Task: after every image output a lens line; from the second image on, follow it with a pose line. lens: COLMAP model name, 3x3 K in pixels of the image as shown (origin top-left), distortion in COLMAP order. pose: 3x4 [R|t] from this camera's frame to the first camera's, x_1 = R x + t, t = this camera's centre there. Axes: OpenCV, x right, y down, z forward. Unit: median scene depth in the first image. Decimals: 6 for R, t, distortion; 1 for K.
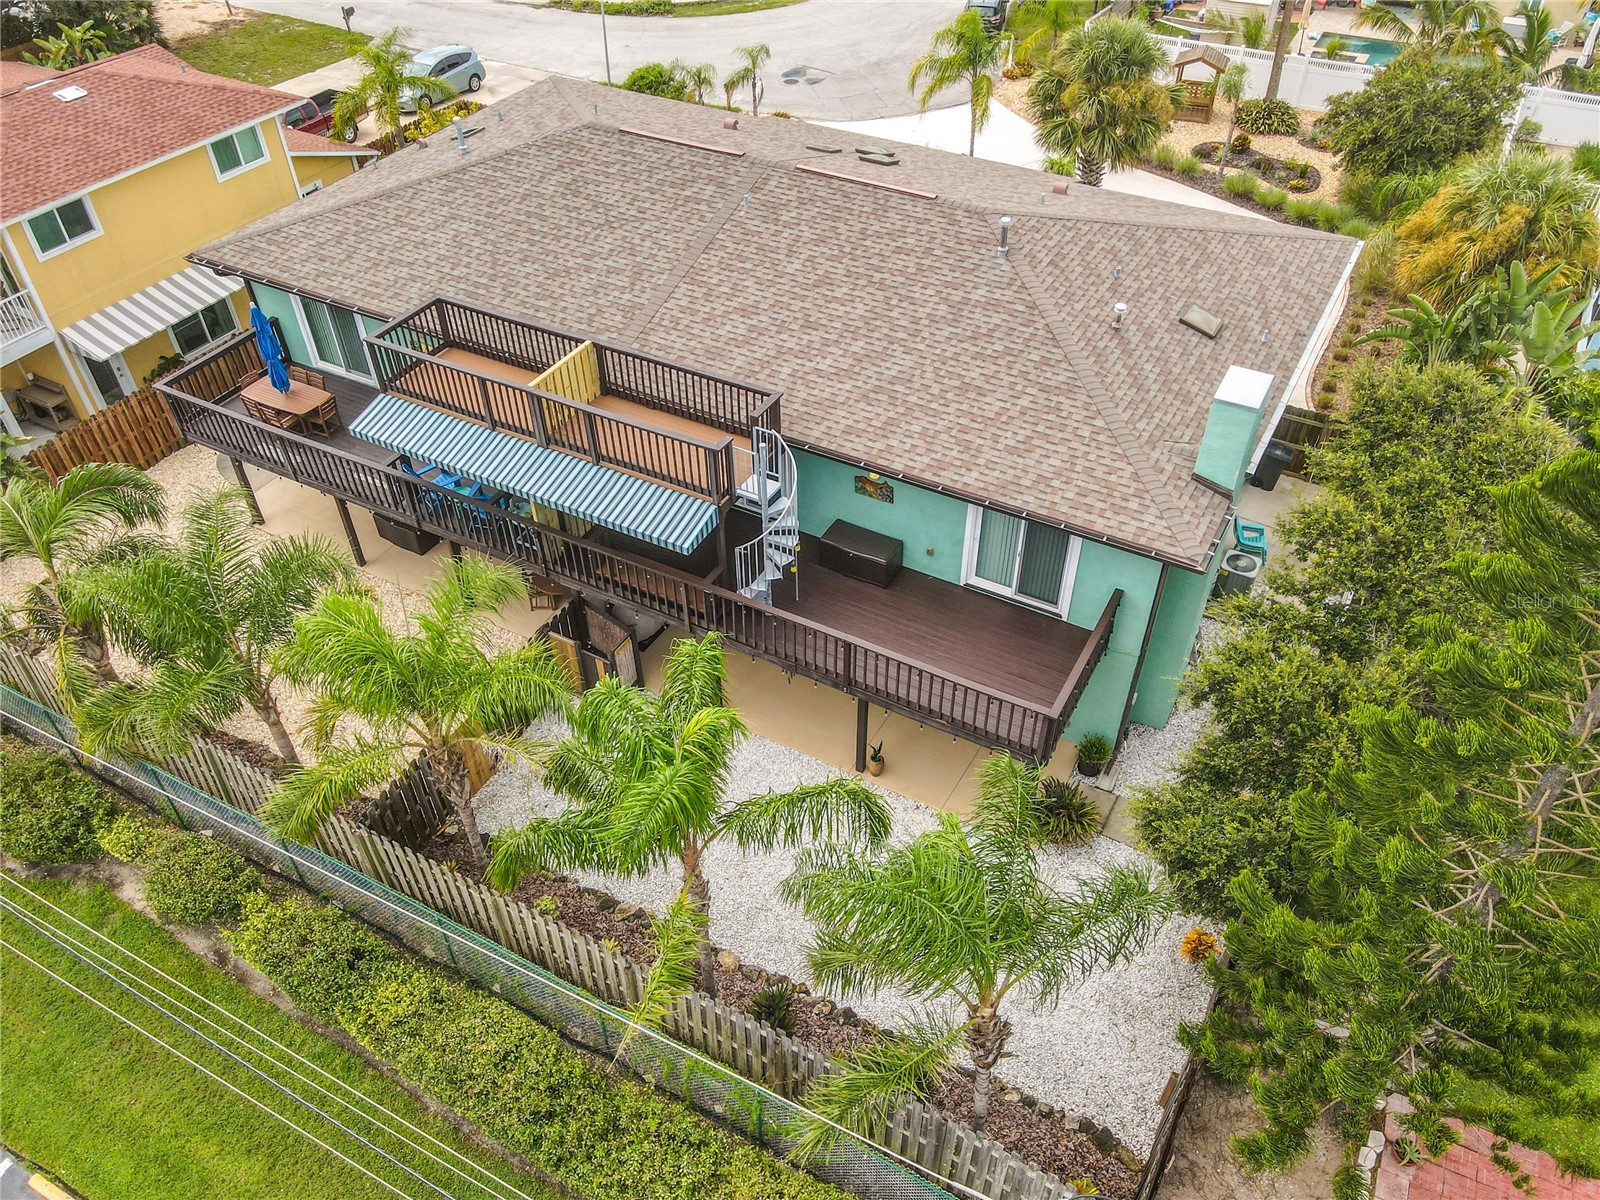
lens RADIAL K [[1159.9, 0, 800.0], [0, 1159.9, 600.0], [0, 0, 1]] dist [0.004265, 0.007233]
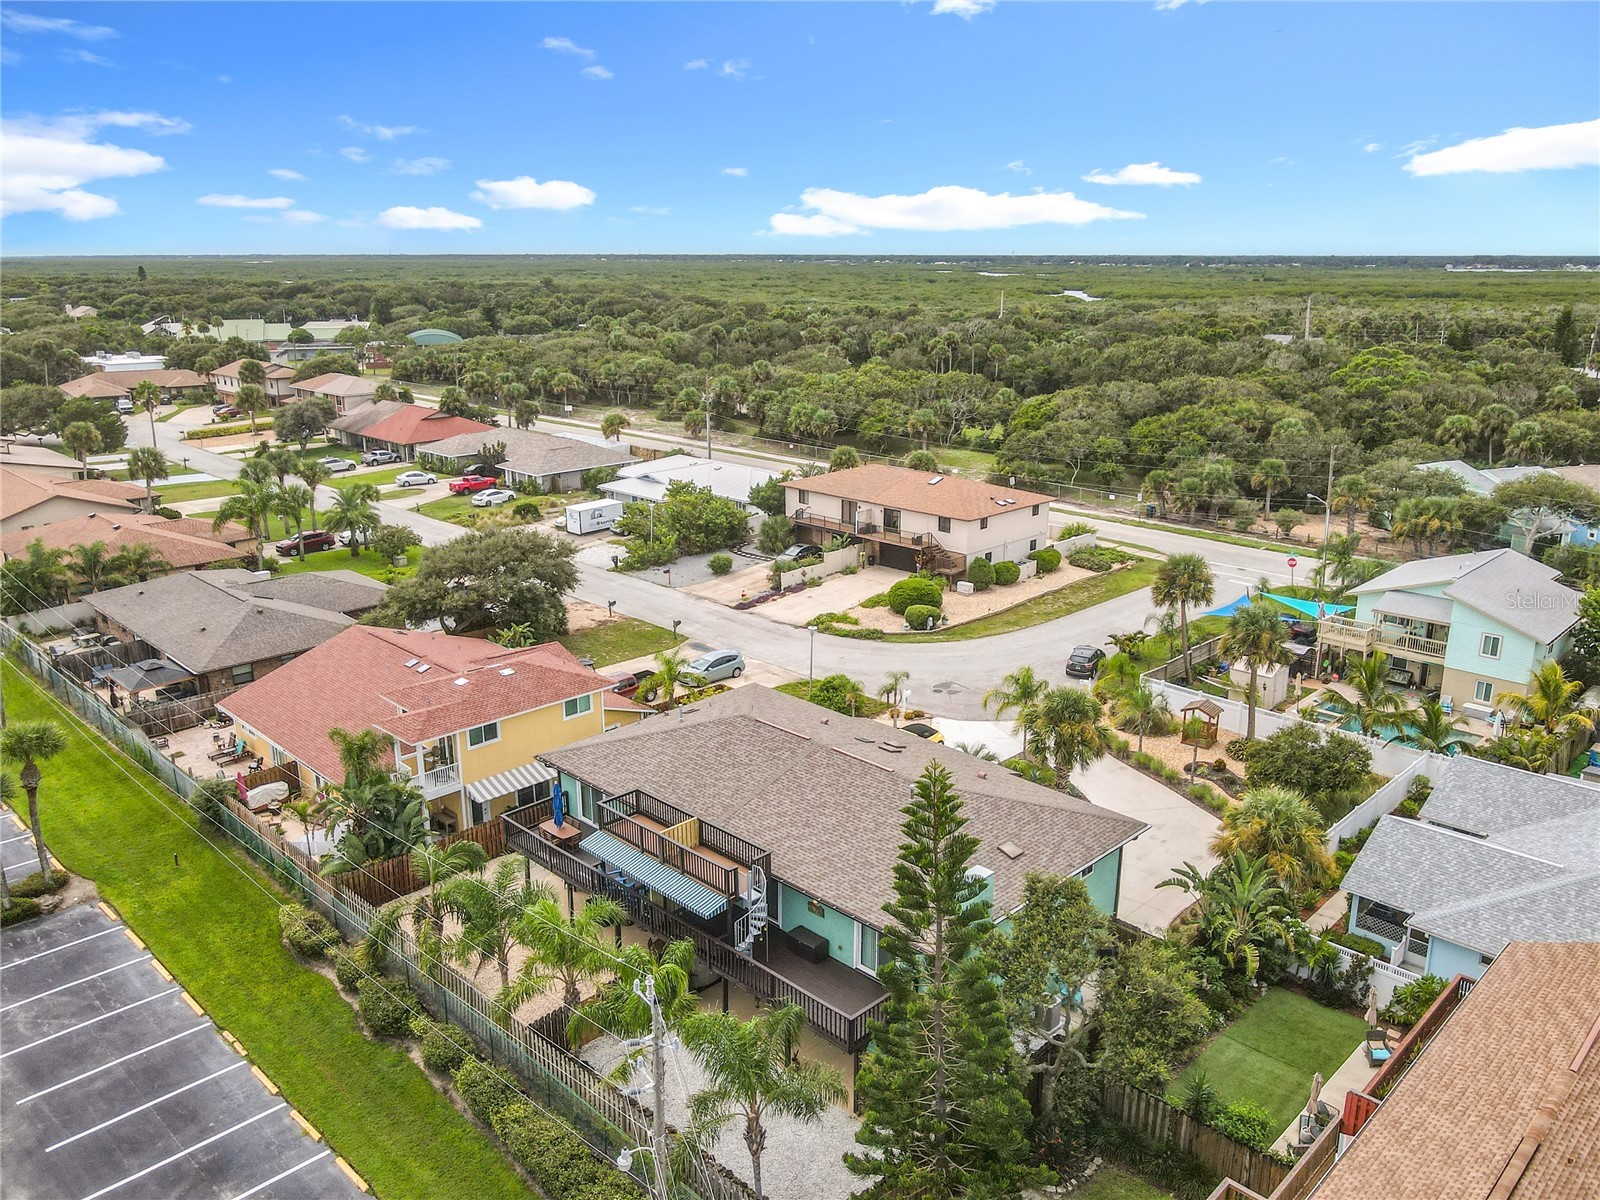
lens RADIAL K [[1178.3, 0, 814.3], [0, 1178.3, 620.3], [0, 0, 1]] dist [-0.006434, 0.049827]
pose [[0.961155, 0.083627, -0.263036, 0.470203], [-0.188541, 0.894929, -0.404419, 0.234642], [0.201578, 0.438302, 0.875932, -0.817213]]
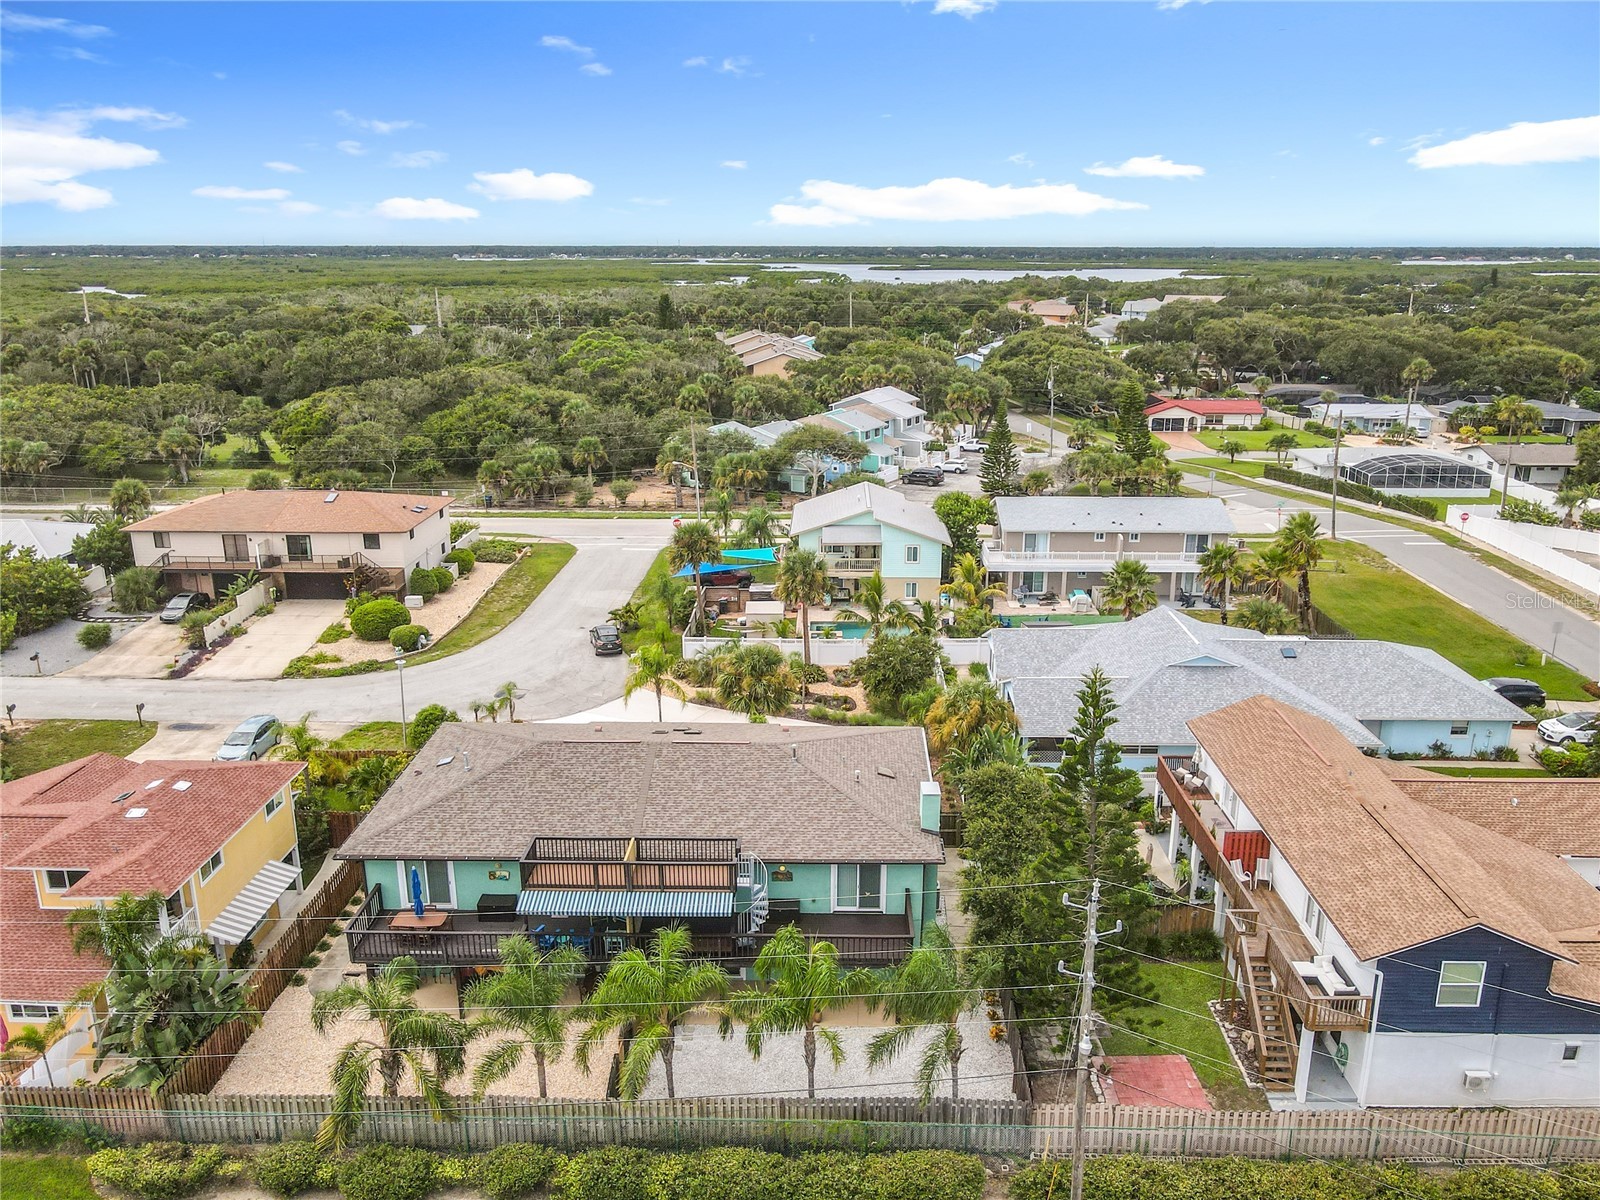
lens RADIAL K [[1213.1, 0, 758.6], [0, 1213.1, 592.7], [0, 0, 1]] dist [-0.000091, 0.007843]
pose [[0.896470, -0.125562, 0.424943, -0.727422], [0.302602, 0.874038, -0.380117, 0.238188], [-0.323689, 0.469352, 0.821544, -0.878838]]
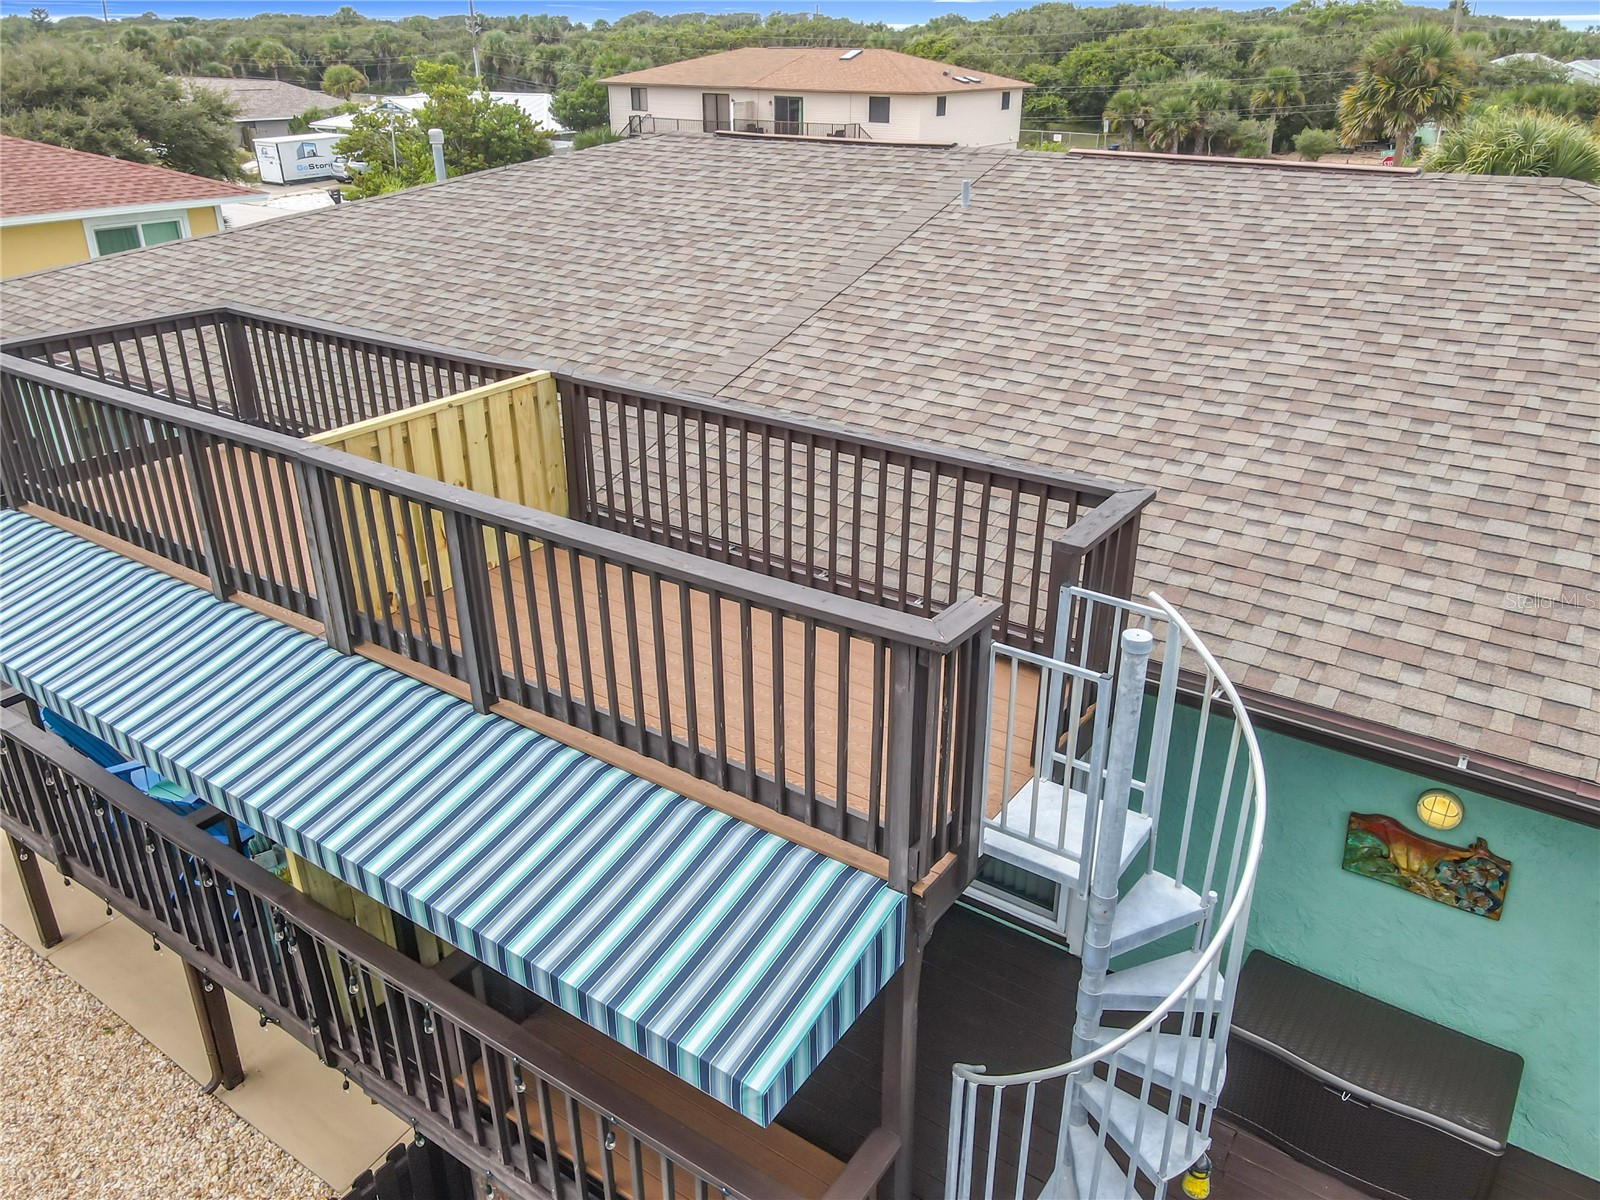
lens RADIAL K [[1141.3, 0, 829.0], [0, 1141.3, 579.0], [0, 0, 1]] dist [0.001265, 0.030365]
pose [[0.996063, 0.054836, -0.069660, -0.060003], [-0.073587, 0.949607, -0.304684, -0.056642], [0.049442, 0.308610, 0.949903, 0.611041]]
